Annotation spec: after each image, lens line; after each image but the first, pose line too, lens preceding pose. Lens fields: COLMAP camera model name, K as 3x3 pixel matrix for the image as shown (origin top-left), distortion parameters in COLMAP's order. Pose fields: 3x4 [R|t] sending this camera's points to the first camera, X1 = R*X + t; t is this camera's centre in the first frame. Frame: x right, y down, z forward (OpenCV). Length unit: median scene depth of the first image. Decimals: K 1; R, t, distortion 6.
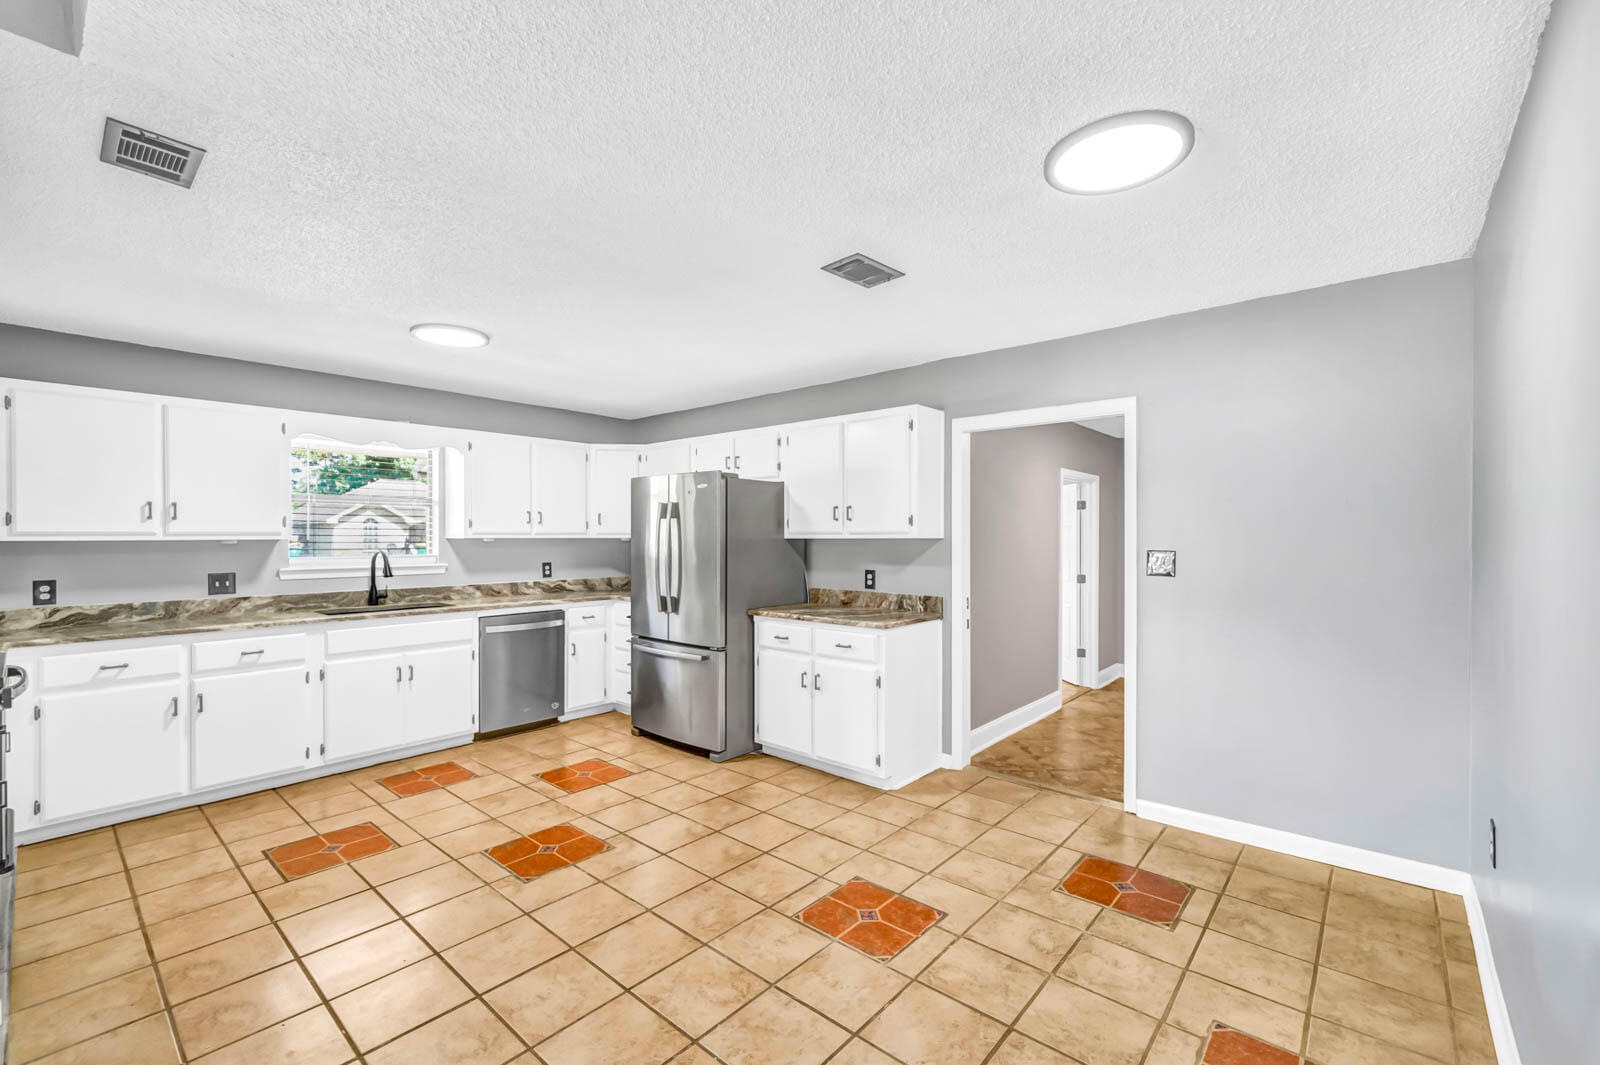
lens RADIAL K [[672.7, 0, 793.8], [0, 672.7, 537.2], [0, 0, 1]] dist [-0.001603, -0.000531]
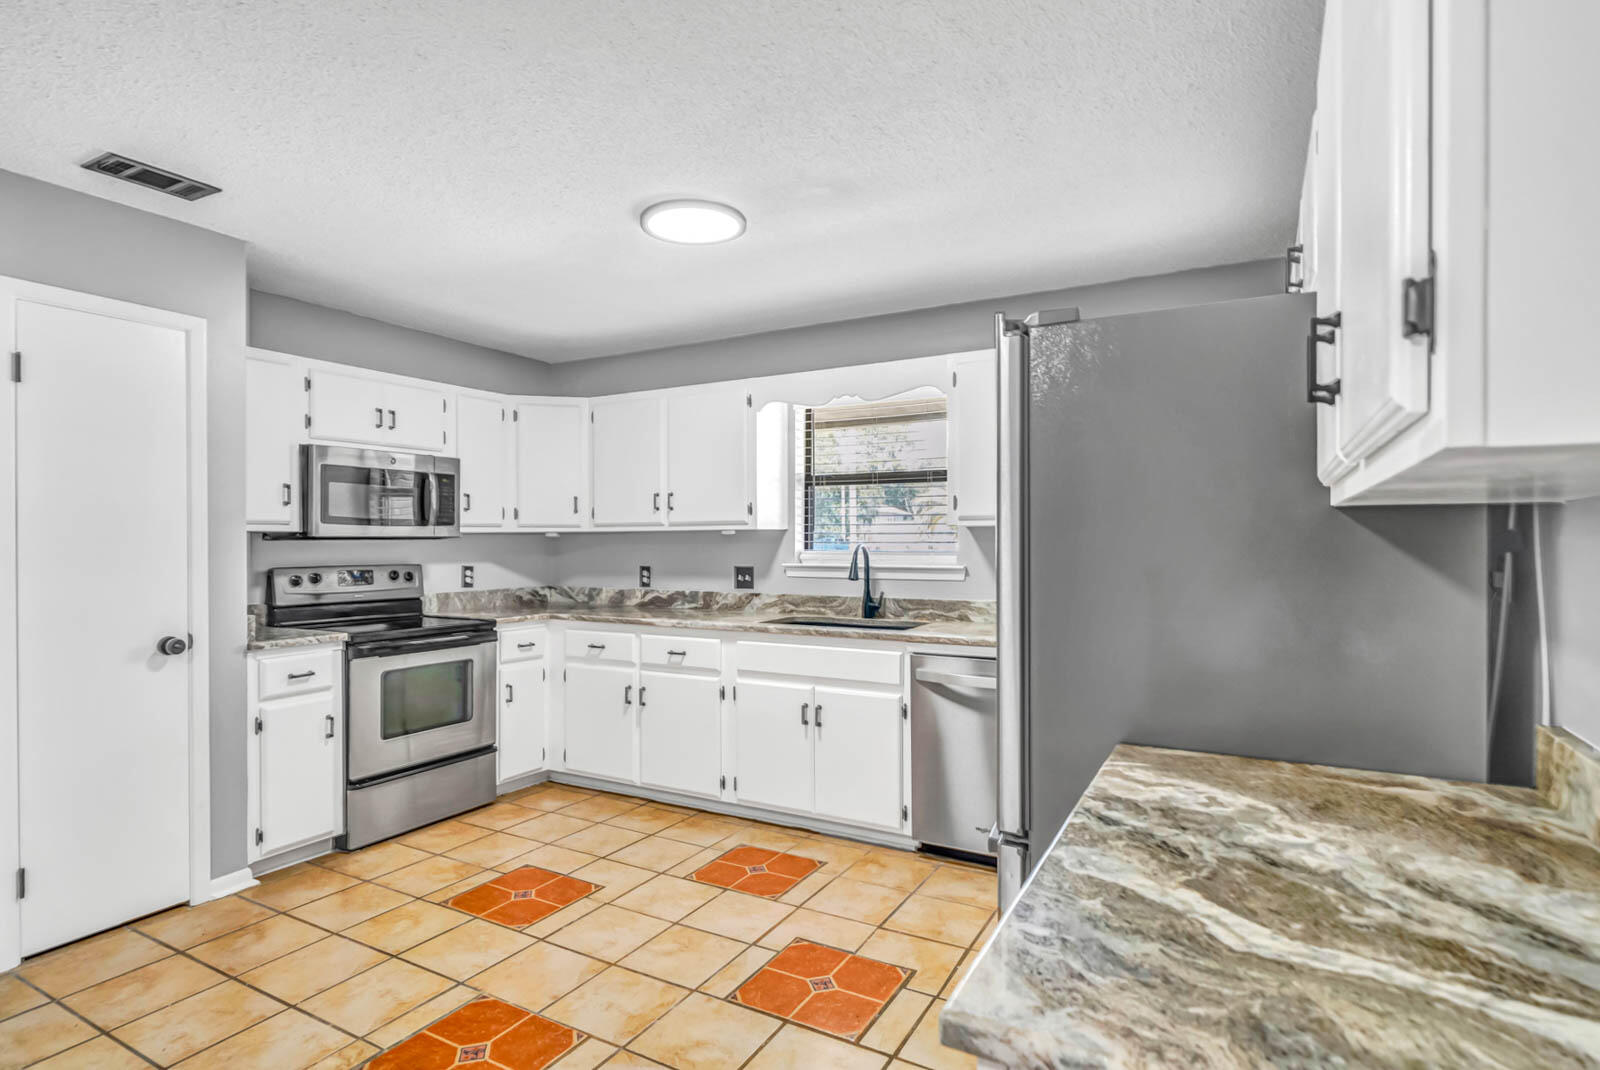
lens RADIAL K [[819.7, 0, 803.6], [0, 819.7, 539.9], [0, 0, 1]] dist [-0.003353, 0.000835]
pose [[0.209277, 0.000401, -0.977856, 0.274075], [0.002353, 0.999997, 0.000914, 0.015426], [0.977854, -0.002492, 0.209275, 0.809489]]
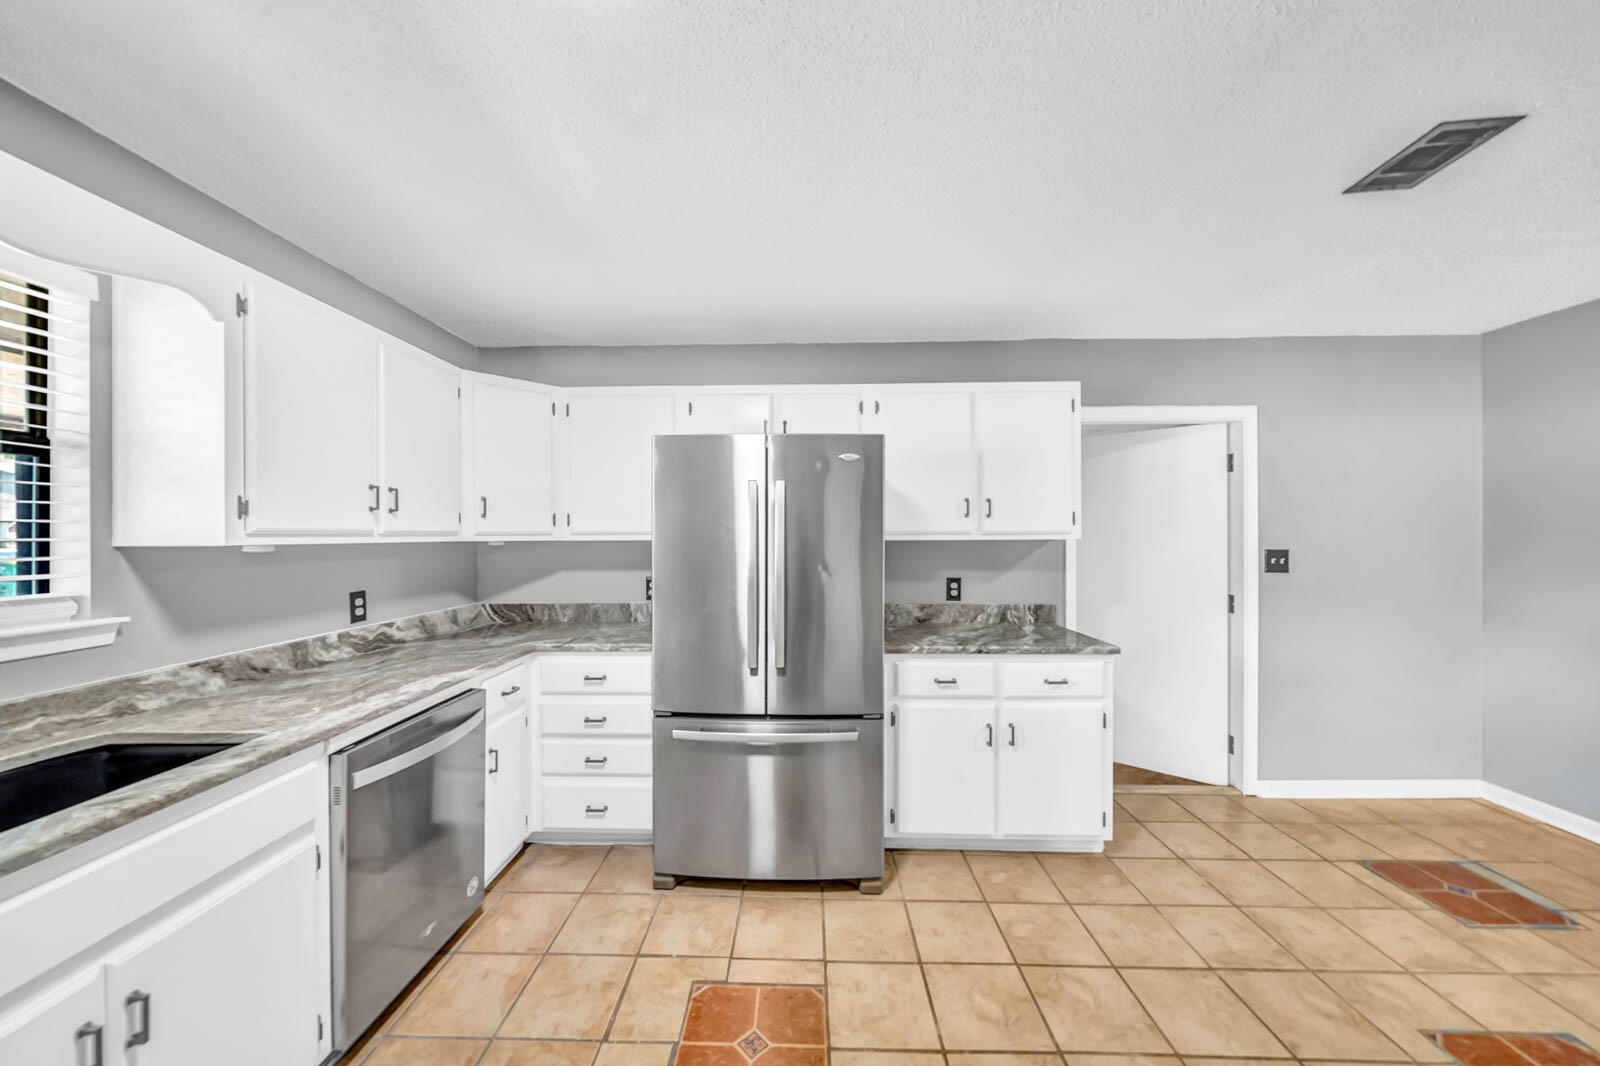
lens RADIAL K [[552.5, 0, 795.9], [0, 552.5, 535.9], [0, 0, 1]] dist [-0.004115, 0.000227]
pose [[0.772864, -0.002710, 0.634565, -0.503305], [0.002691, 0.999996, 0.000993, -0.004222], [-0.634565, 0.000940, 0.772869, 0.643881]]
